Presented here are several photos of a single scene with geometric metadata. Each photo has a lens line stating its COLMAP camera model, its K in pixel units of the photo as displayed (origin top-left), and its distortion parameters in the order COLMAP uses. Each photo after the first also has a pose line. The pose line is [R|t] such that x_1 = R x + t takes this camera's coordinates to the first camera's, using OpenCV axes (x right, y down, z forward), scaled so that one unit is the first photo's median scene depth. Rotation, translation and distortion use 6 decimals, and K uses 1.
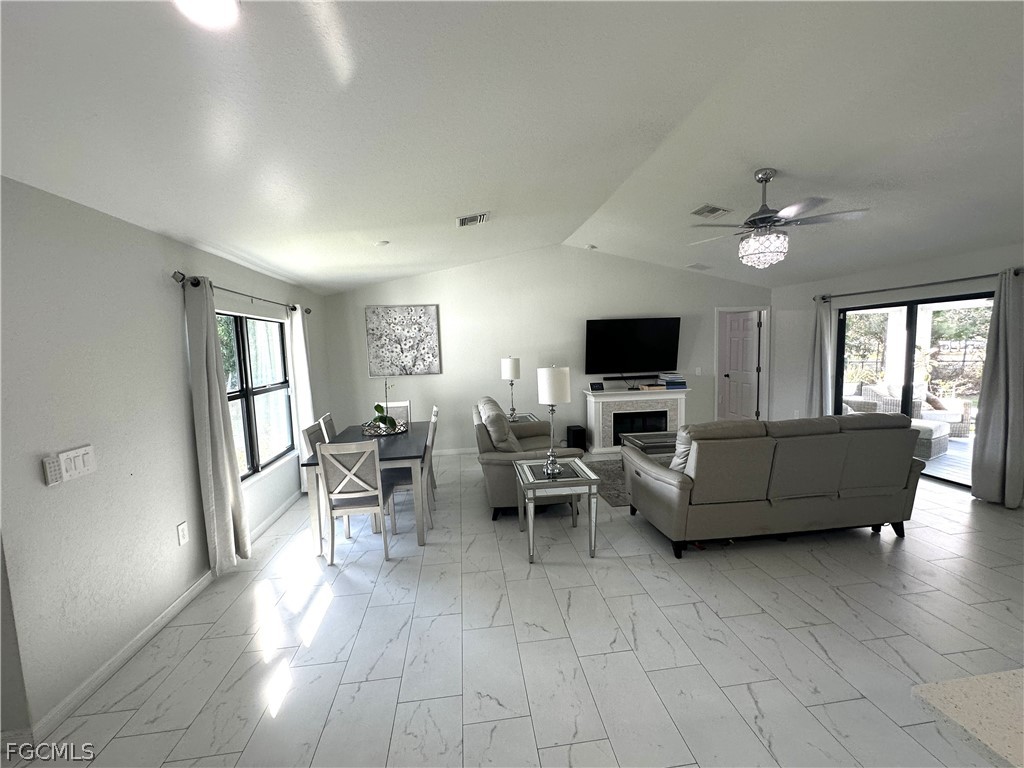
lens RADIAL K [[409.9, 0, 511.4], [0, 409.9, 384.1], [0, 0, 1]] dist [-0.002124, 0.000192]
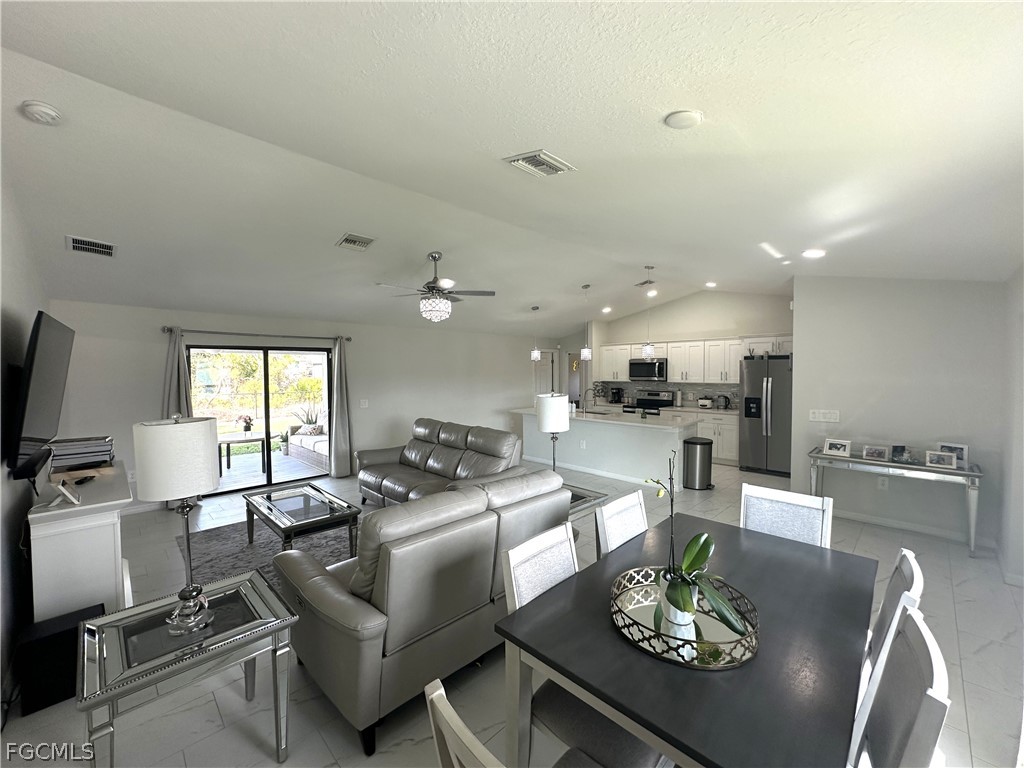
lens RADIAL K [[409.9, 0, 511.4], [0, 409.9, 384.1], [0, 0, 1]] dist [-0.002124, 0.000192]
pose [[-0.607350, 0.007493, 0.794399, -0.354649], [0.098806, 0.992904, 0.066177, -0.079548], [-0.788266, 0.118684, -0.603781, 0.932169]]
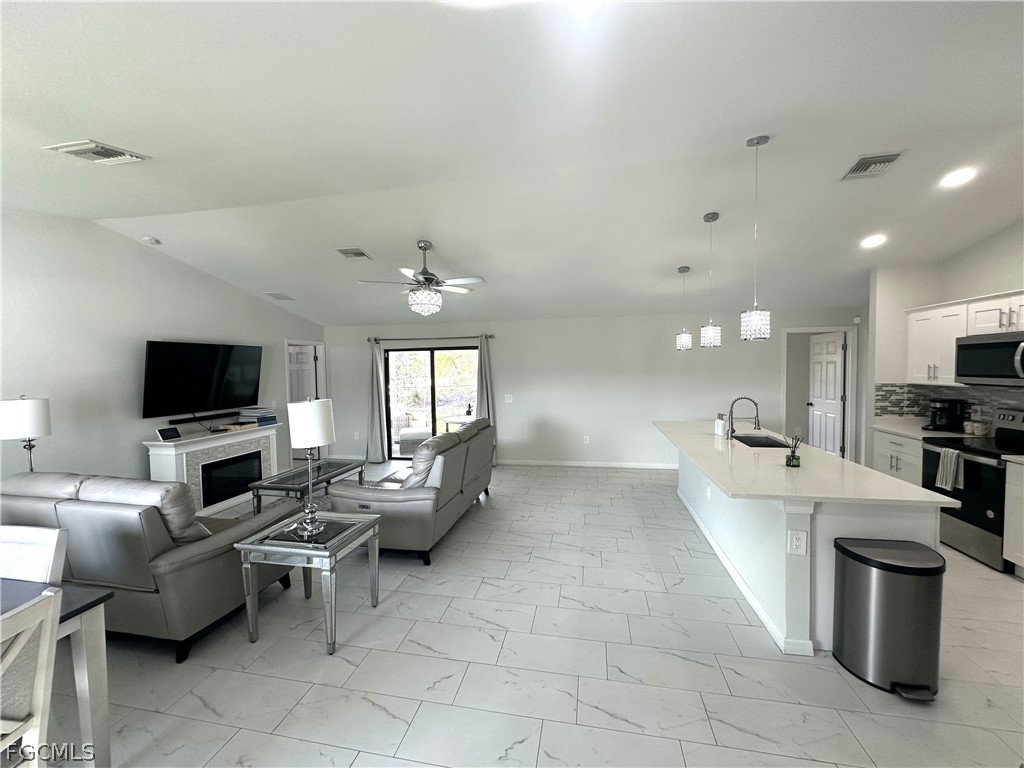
lens RADIAL K [[409.9, 0, 511.4], [0, 409.9, 384.1], [0, 0, 1]] dist [-0.002124, 0.000192]
pose [[0.314320, -0.013713, 0.949218, -0.297384], [0.094204, 0.995411, -0.016814, -0.012297], [-0.944631, 0.094705, 0.314170, 0.203998]]
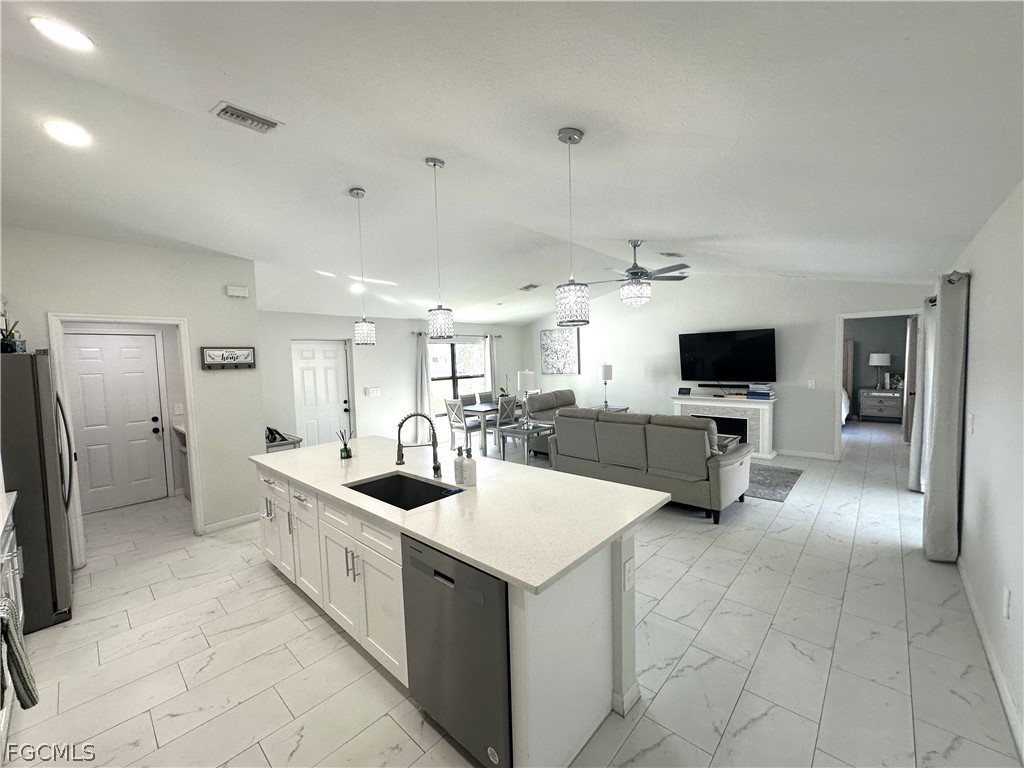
lens RADIAL K [[409.9, 0, 511.4], [0, 409.9, 384.1], [0, 0, 1]] dist [-0.002124, 0.000192]
pose [[0.646776, 0.062253, -0.760135, 0.805978], [-0.063621, 0.997593, 0.027567, -0.015458], [0.760022, 0.030531, 0.649180, -0.135431]]
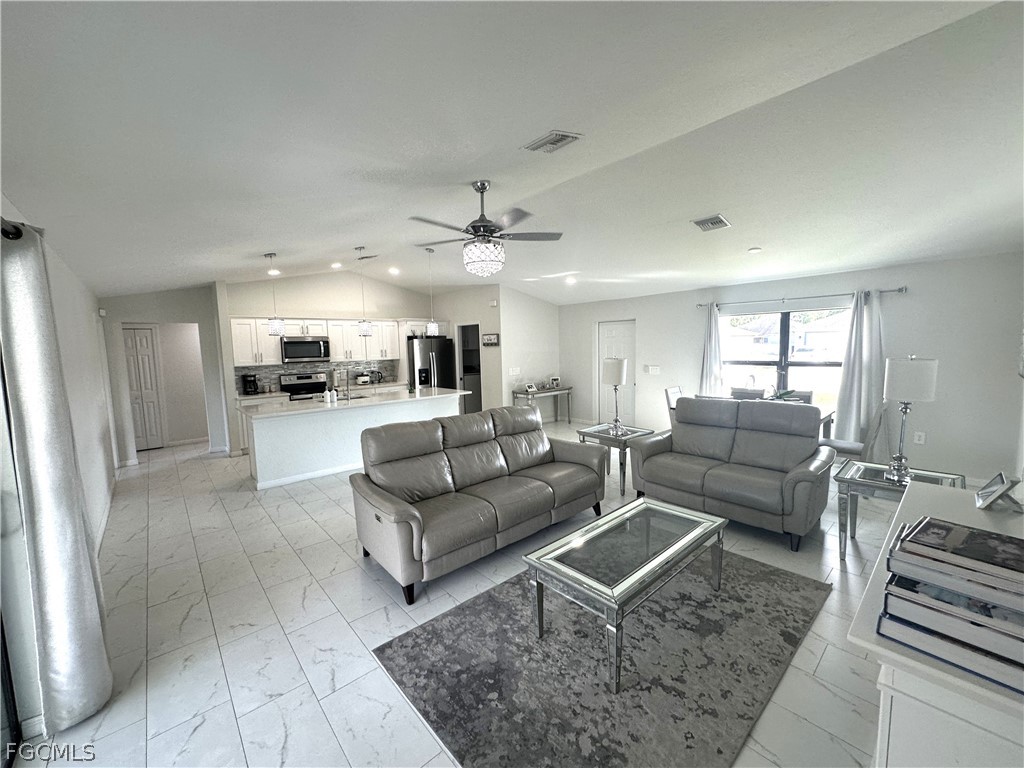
lens RADIAL K [[409.9, 0, 511.4], [0, 409.9, 384.1], [0, 0, 1]] dist [-0.002124, 0.000192]
pose [[-0.823981, 0.109082, -0.556018, 0.650013], [0.000296, 0.981377, 0.192092, -0.123109], [0.566617, 0.158115, -0.808668, 1.071902]]
